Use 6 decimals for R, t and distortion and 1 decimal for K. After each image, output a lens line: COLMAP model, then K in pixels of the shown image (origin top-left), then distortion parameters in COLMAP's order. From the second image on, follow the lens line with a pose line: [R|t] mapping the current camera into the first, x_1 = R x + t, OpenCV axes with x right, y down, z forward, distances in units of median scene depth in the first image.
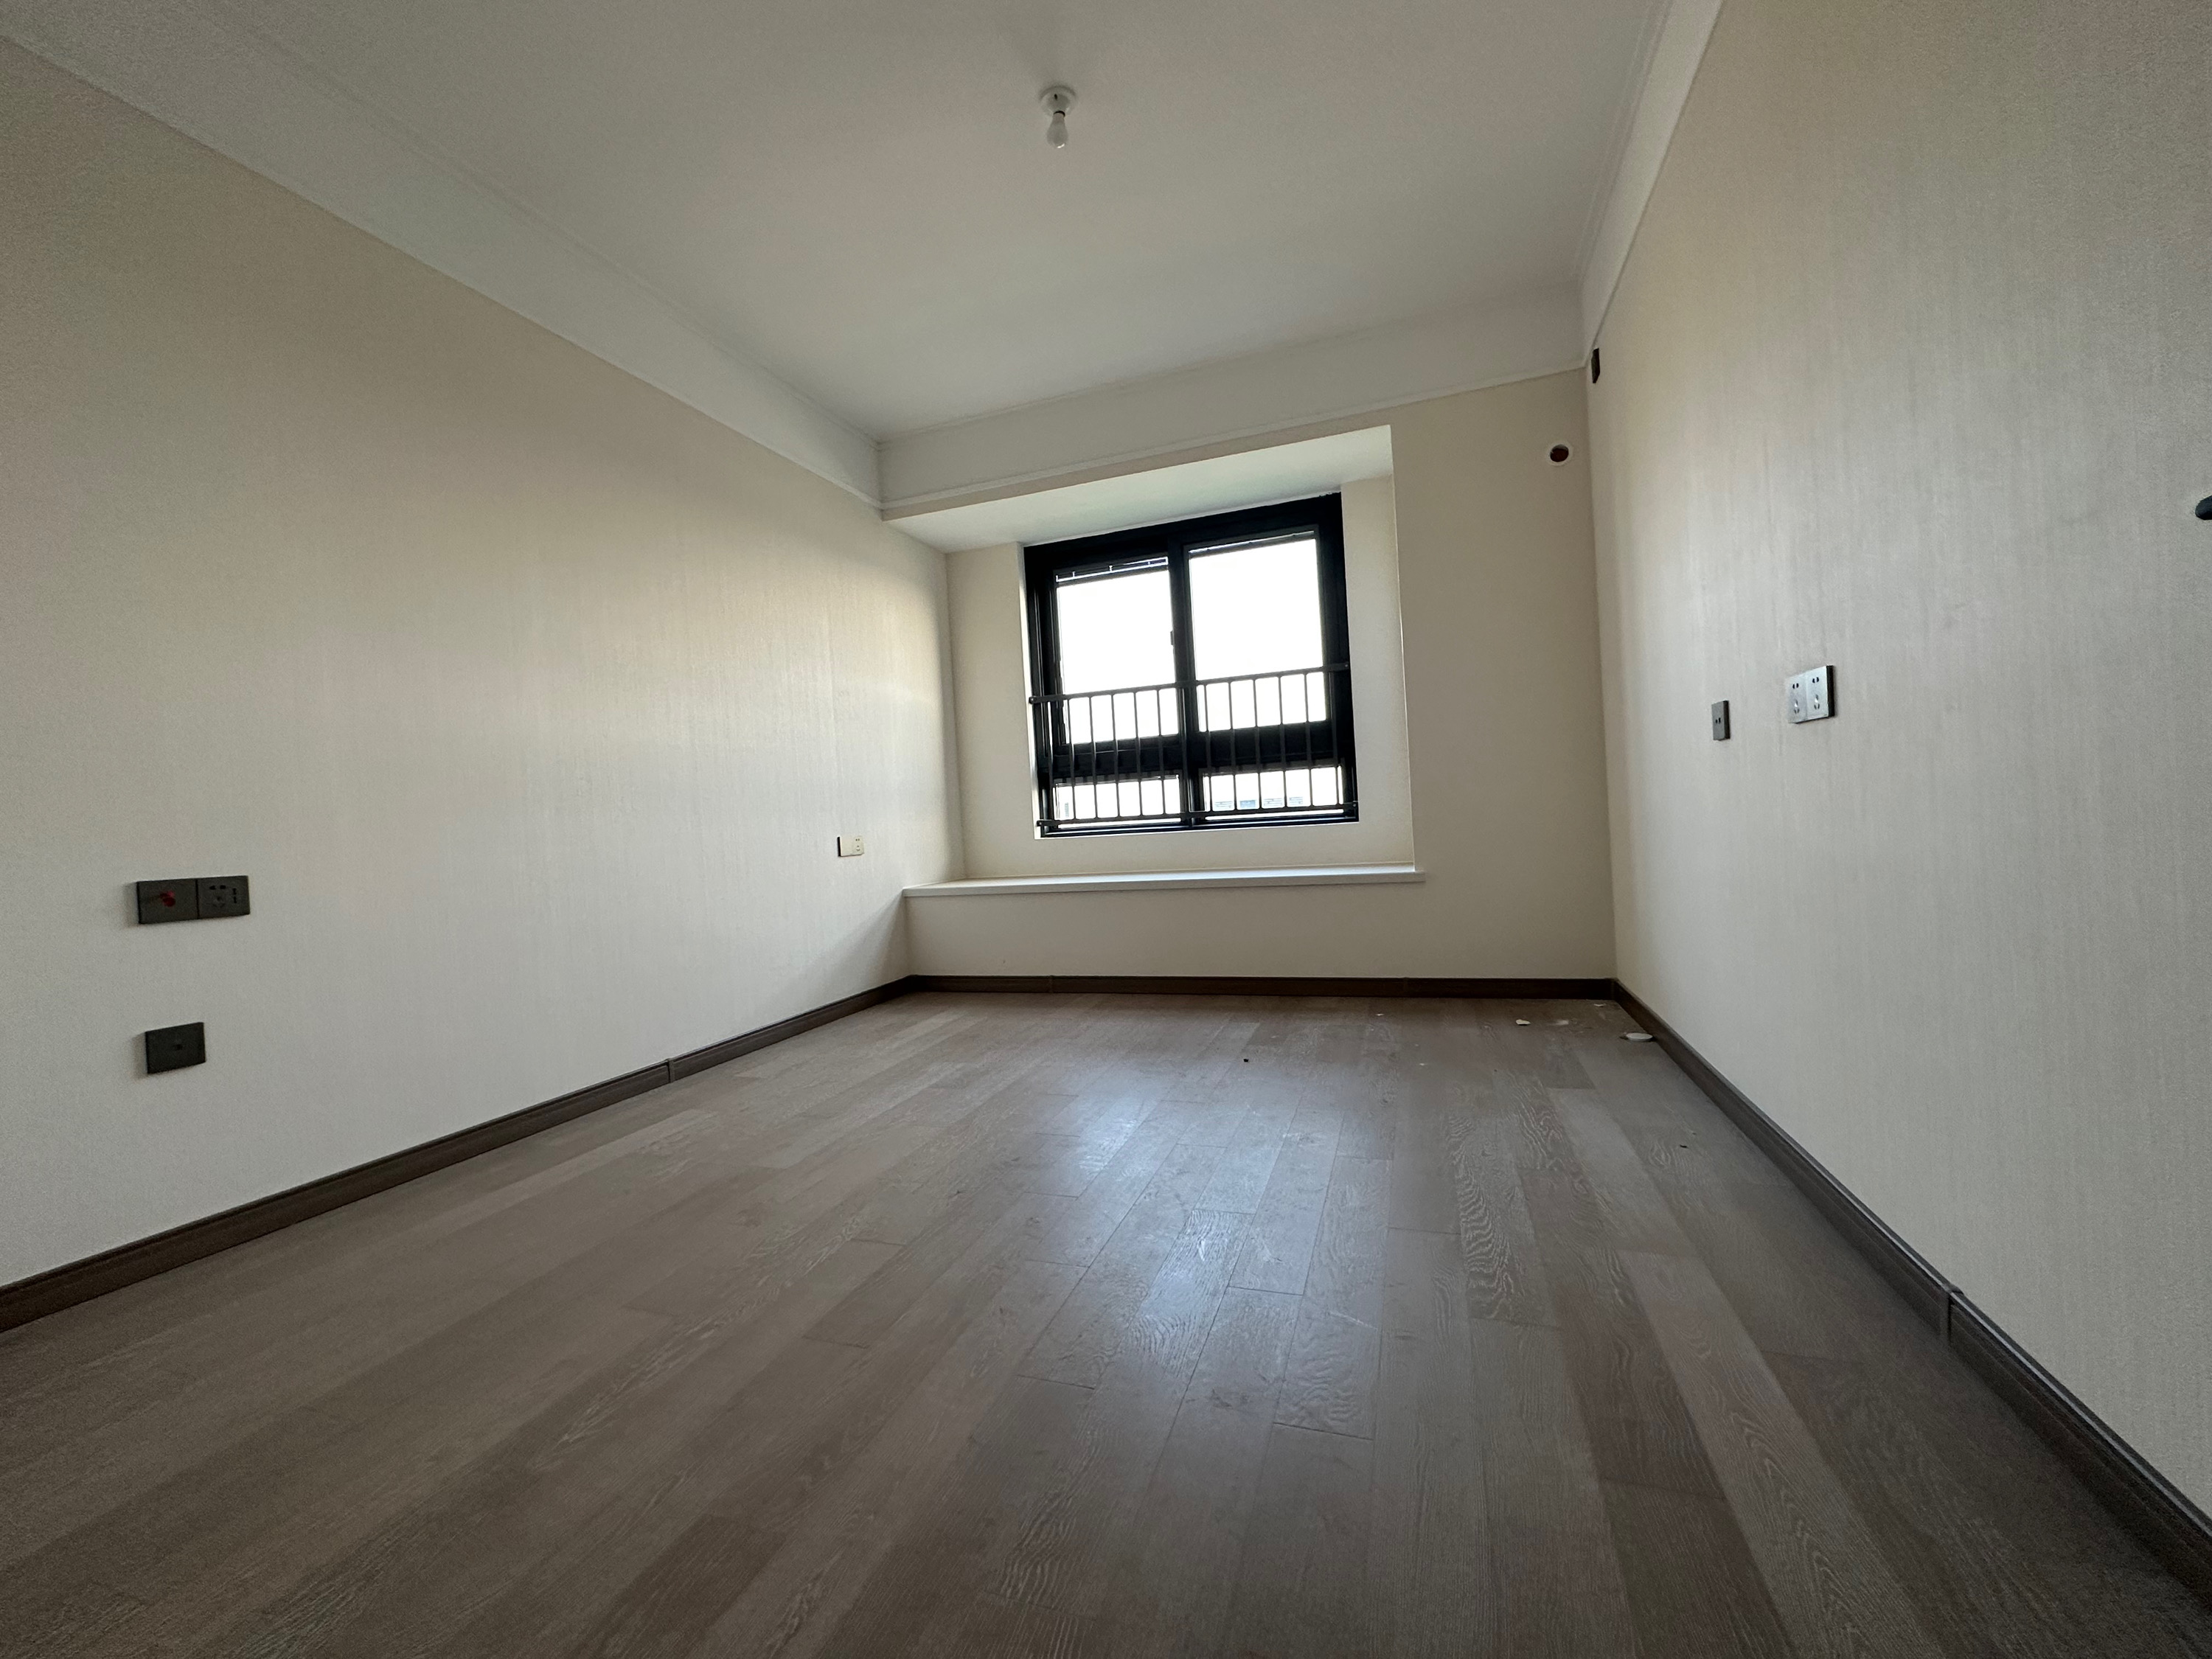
lens RADIAL K [[883.9, 0, 1103.6], [0, 883.9, 829.9], [0, 0, 1]] dist [0.000086, -0.000047]
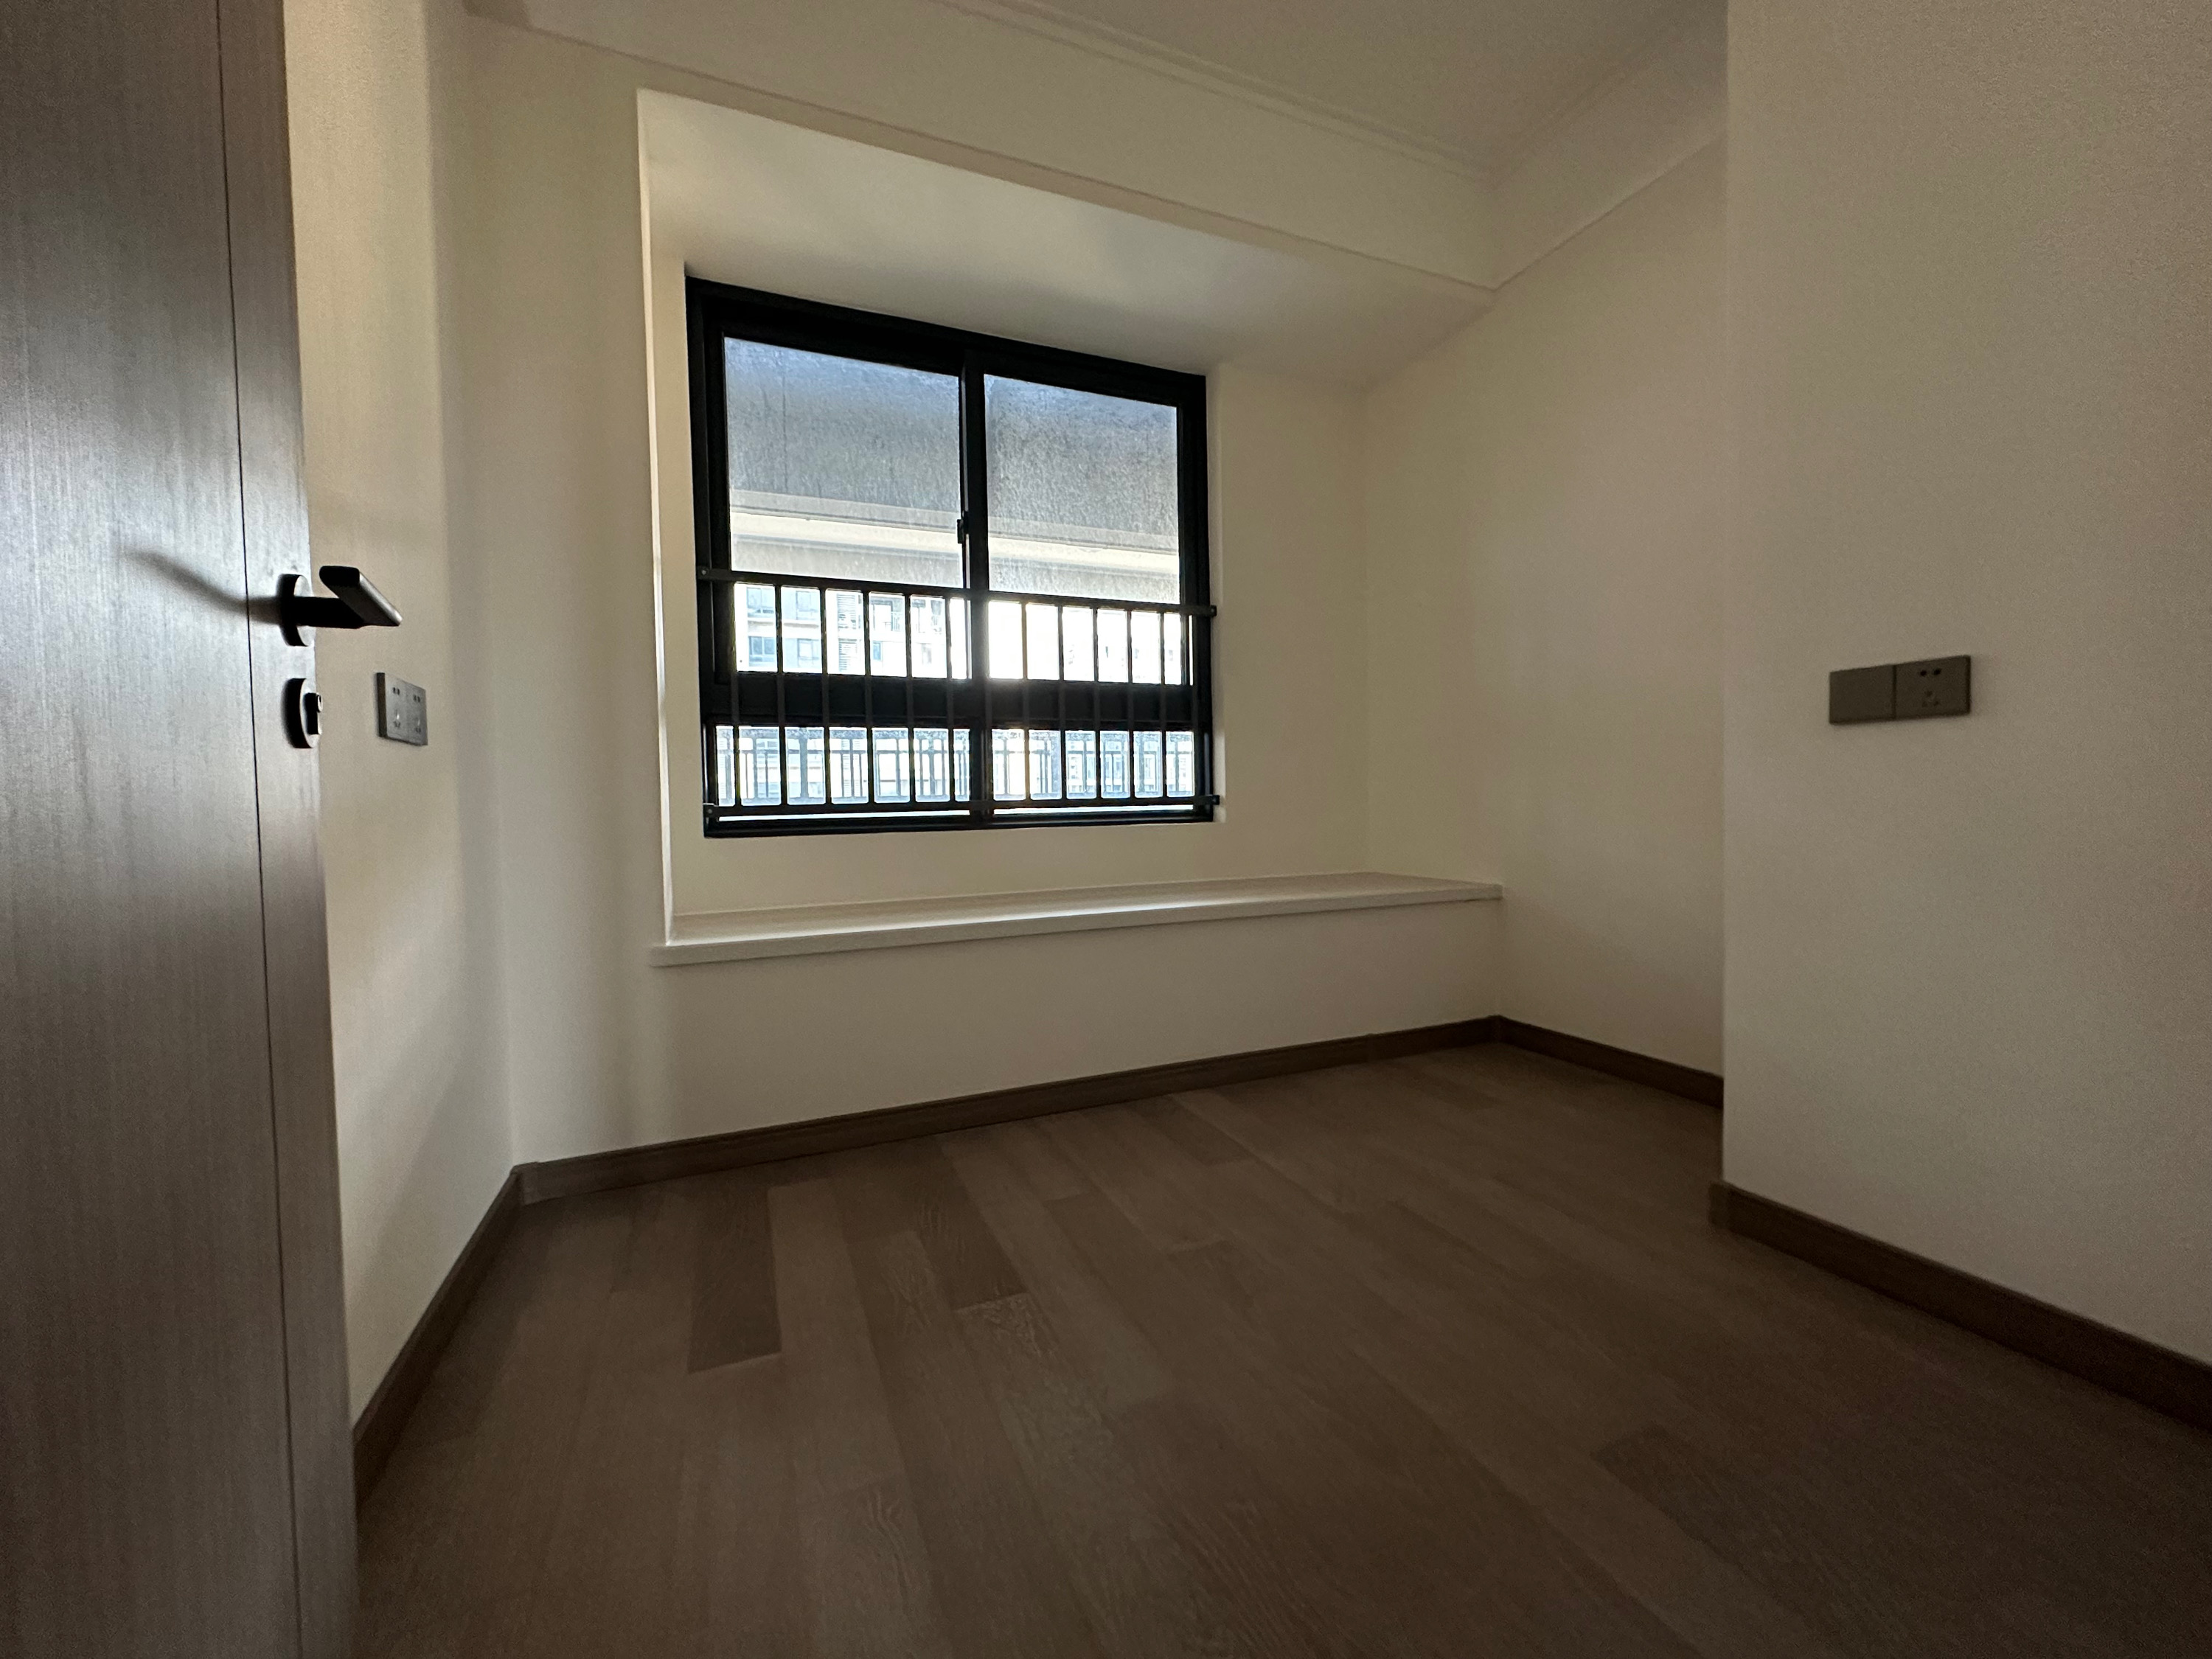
lens RADIAL K [[883.9, 0, 1110.4], [0, 883.9, 831.1], [0, 0, 1]] dist [0.000086, -0.000047]
pose [[0.735966, 0.023088, 0.676625, -0.271057], [-0.015633, 0.999731, -0.017109, 0.011361], [-0.676838, 0.002014, 0.736129, 0.494551]]
